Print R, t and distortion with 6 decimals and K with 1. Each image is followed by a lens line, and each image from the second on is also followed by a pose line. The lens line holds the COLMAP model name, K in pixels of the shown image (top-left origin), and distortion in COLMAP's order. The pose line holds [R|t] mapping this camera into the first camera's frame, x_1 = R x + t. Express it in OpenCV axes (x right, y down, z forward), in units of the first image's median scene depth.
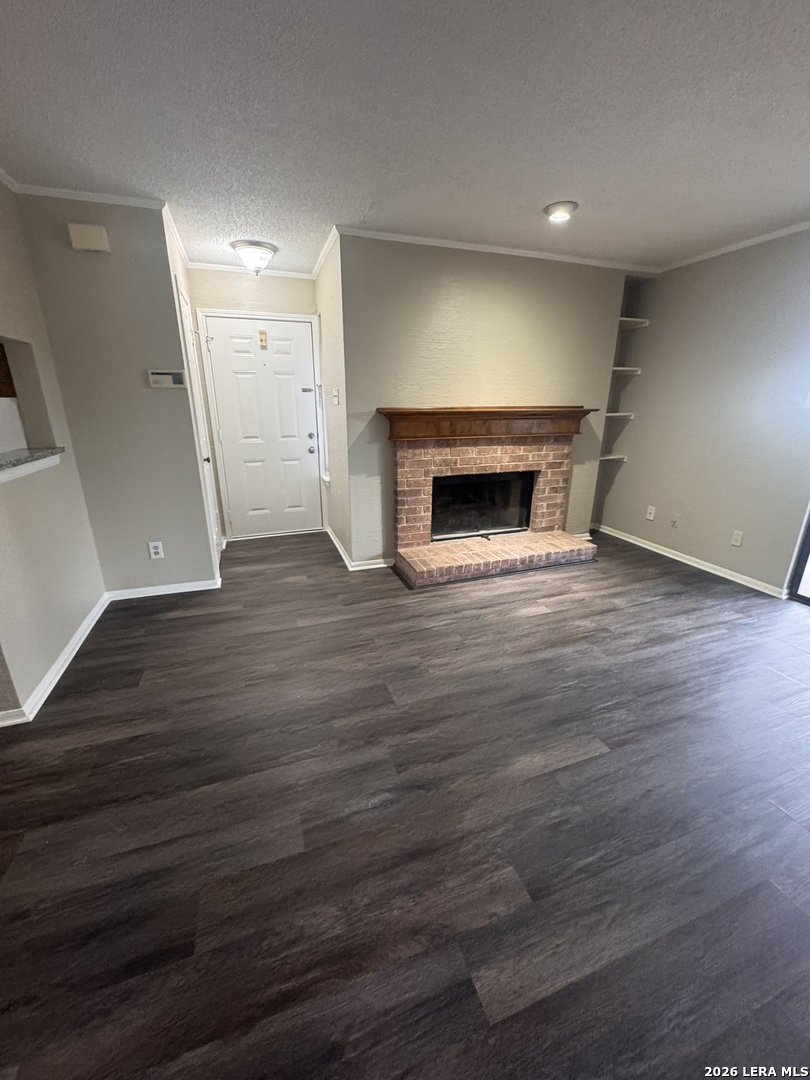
lens RADIAL K [[429.9, 0, 405.2], [0, 429.9, 539.8], [0, 0, 1]] dist [-0.004146, -0.000938]
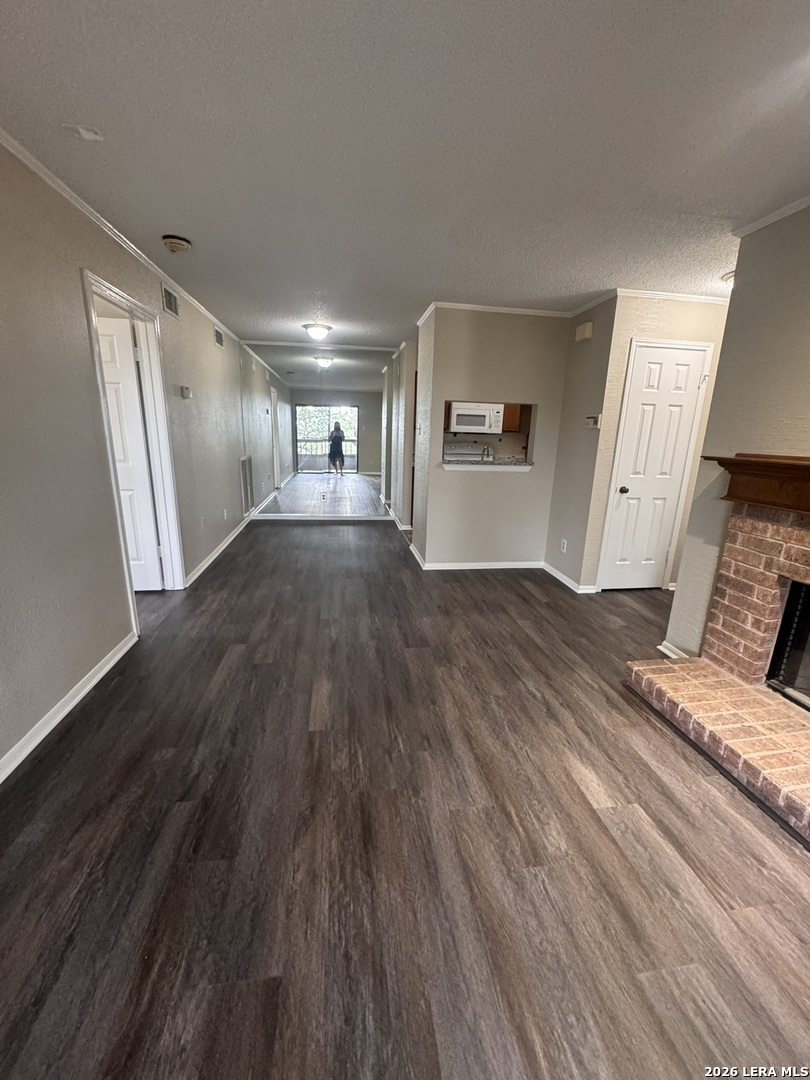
lens RADIAL K [[429.9, 0, 404.3], [0, 429.9, 536.4], [0, 0, 1]] dist [-0.004146, -0.000938]
pose [[-0.193822, 0.227498, -0.954294, 0.710061], [-0.332195, 0.900056, 0.282038, -0.191660], [0.923081, 0.371678, -0.098877, 0.586807]]
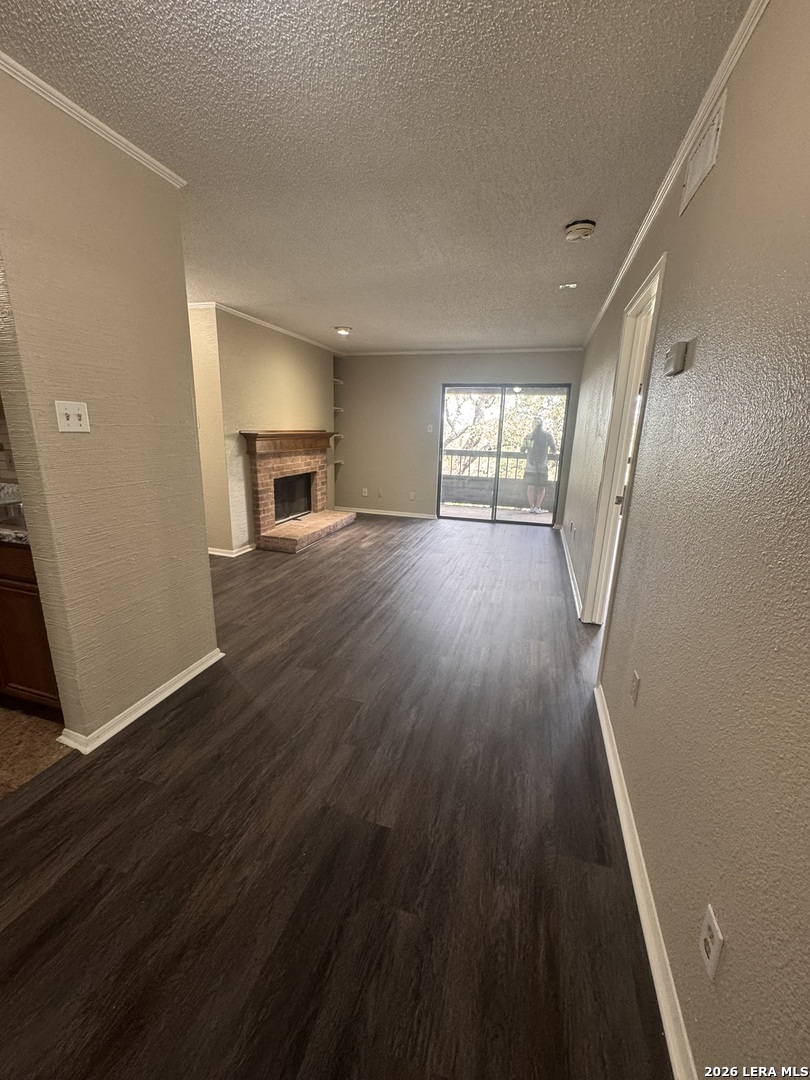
lens RADIAL K [[429.9, 0, 402.6], [0, 429.9, 539.3], [0, 0, 1]] dist [-0.004146, -0.000938]
pose [[0.598014, -0.188646, 0.778968, -0.842057], [0.226616, 0.972045, 0.061431, 0.058215], [-0.768781, 0.139790, 0.624047, -0.191682]]
